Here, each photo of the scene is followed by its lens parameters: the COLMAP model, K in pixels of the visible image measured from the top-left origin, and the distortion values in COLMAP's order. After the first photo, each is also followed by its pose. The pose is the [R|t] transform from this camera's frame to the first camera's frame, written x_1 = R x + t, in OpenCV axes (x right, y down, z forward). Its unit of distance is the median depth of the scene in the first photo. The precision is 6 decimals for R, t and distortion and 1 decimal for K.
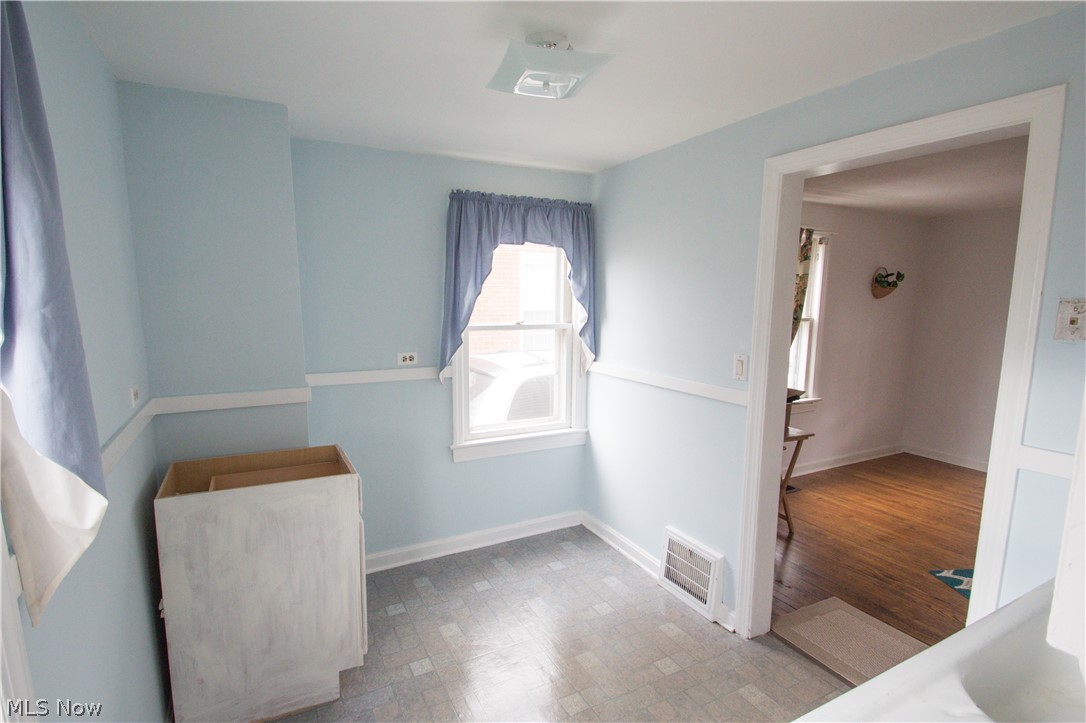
lens RADIAL K [[538.2, 0, 536.1], [0, 538.2, 378.4], [0, 0, 1]] dist [0.017242, -0.001280]
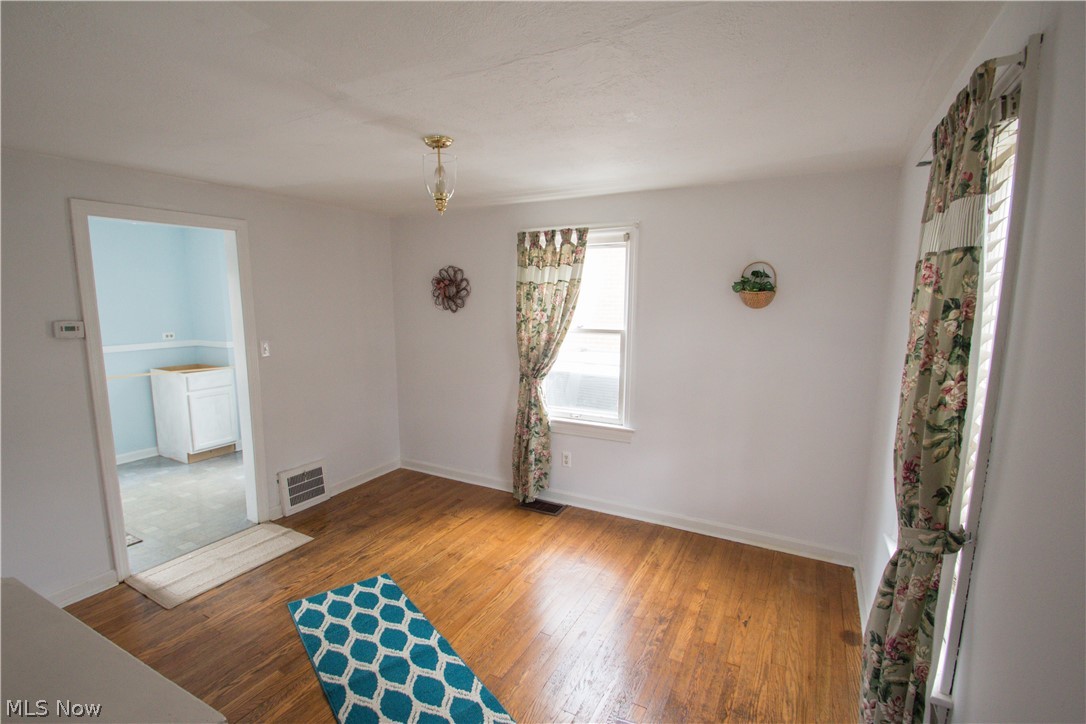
lens RADIAL K [[538.2, 0, 543.9], [0, 538.2, 371.9], [0, 0, 1]] dist [0.017242, -0.001280]
pose [[0.534345, 0.110656, -0.837992, 1.187079], [-0.124829, 0.990854, 0.051244, -0.077114], [0.835998, 0.077224, 0.543271, 0.466966]]
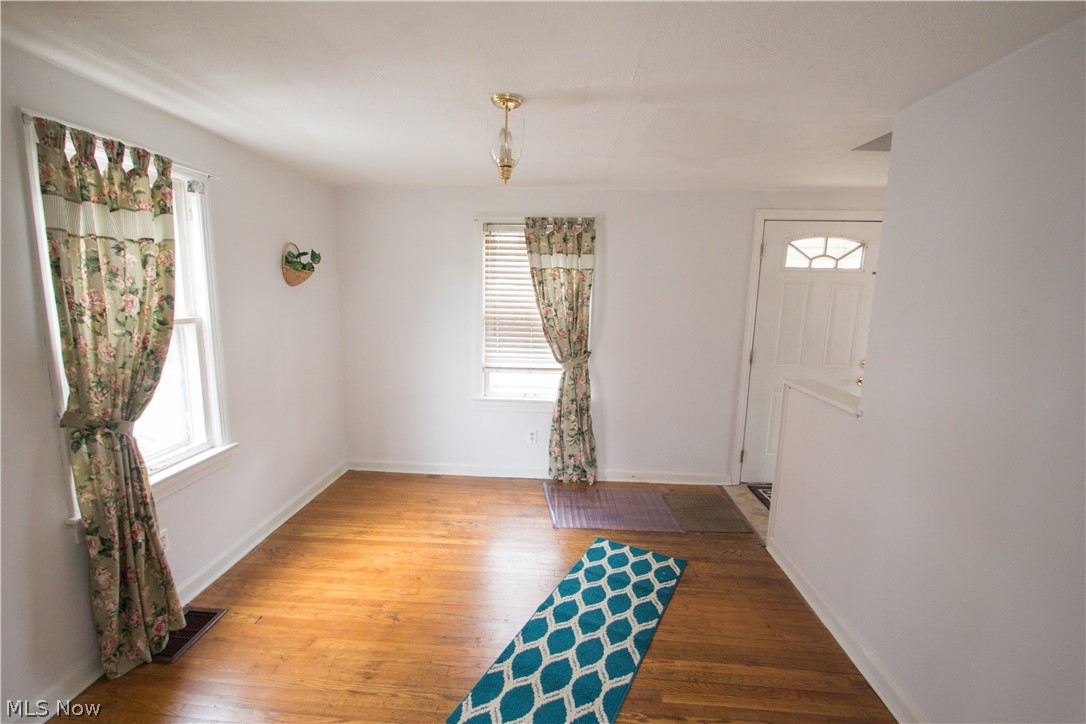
lens RADIAL K [[503.6, 0, 537.6], [0, 503.6, 366.3], [0, 0, 1]] dist [-0.000774, -0.001284]
pose [[0.519165, -0.127974, 0.845039, 0.235644], [0.115937, 0.990132, 0.078719, -0.060585], [-0.846774, 0.057103, 0.528879, 0.404879]]
